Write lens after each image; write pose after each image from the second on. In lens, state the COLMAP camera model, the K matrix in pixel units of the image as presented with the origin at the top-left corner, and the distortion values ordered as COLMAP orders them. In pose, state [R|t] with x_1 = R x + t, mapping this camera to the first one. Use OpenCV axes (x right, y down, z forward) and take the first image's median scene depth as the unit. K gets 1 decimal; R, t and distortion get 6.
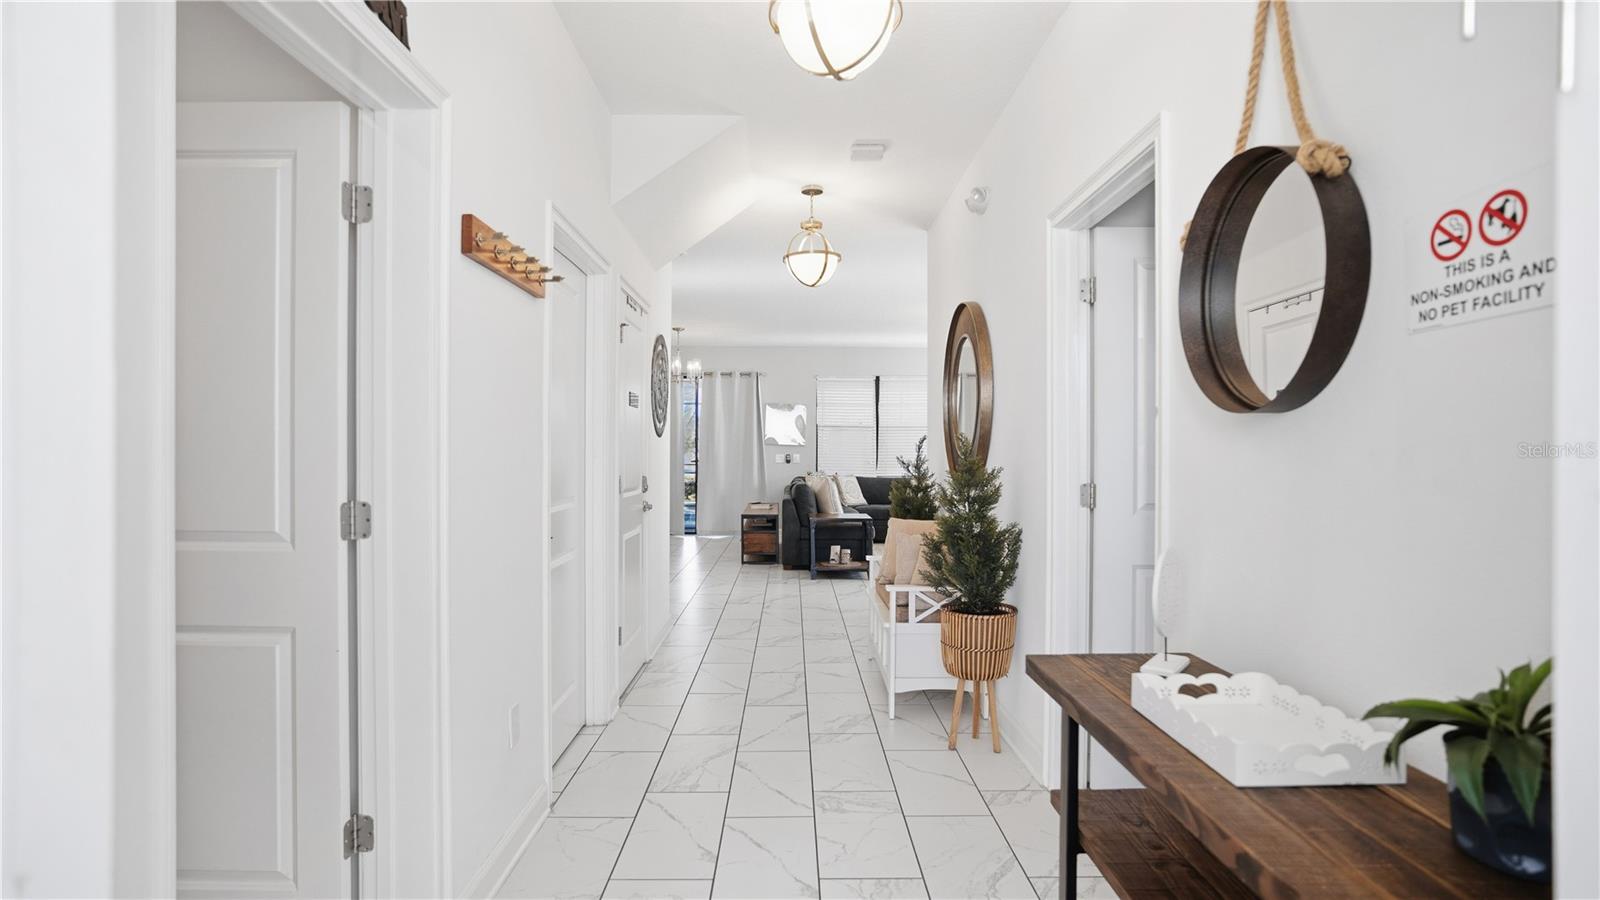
lens RADIAL K [[791.2, 0, 794.4], [0, 791.2, 449.2], [0, 0, 1]] dist [-0.081178, 0.039512]
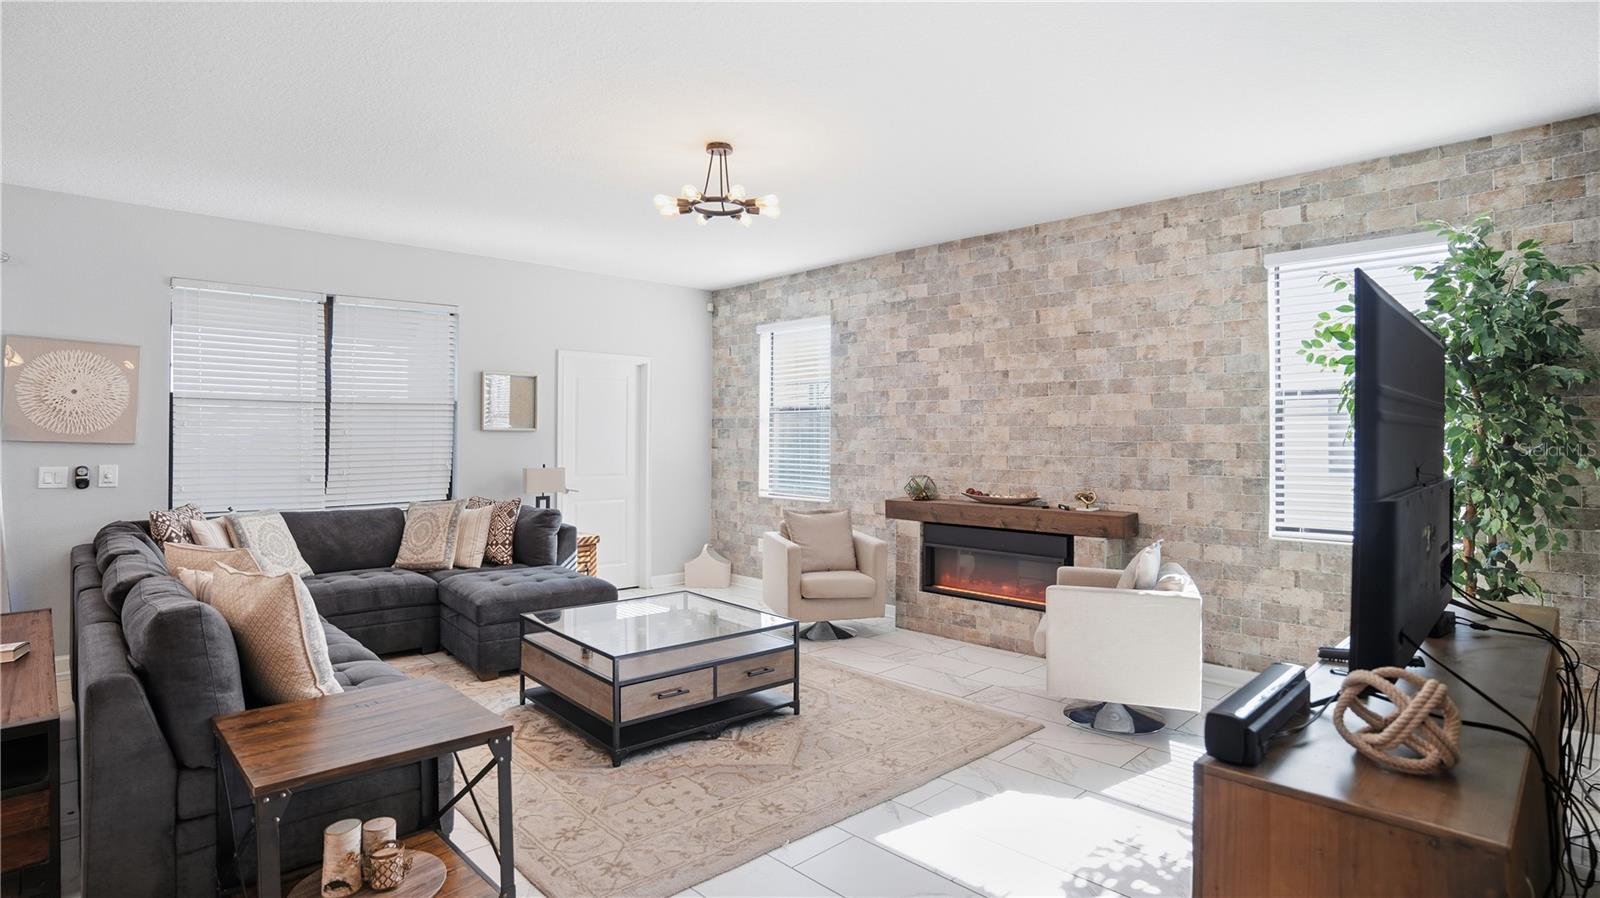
lens RADIAL K [[789.2, 0, 779.7], [0, 789.2, 428.7], [0, 0, 1]] dist [-0.078241, 0.040058]
pose [[0.729364, 0.002844, 0.684120, -0.013968], [0.002247, 0.999976, -0.006552, -0.009695], [-0.684123, 0.006316, 0.729340, 0.503492]]
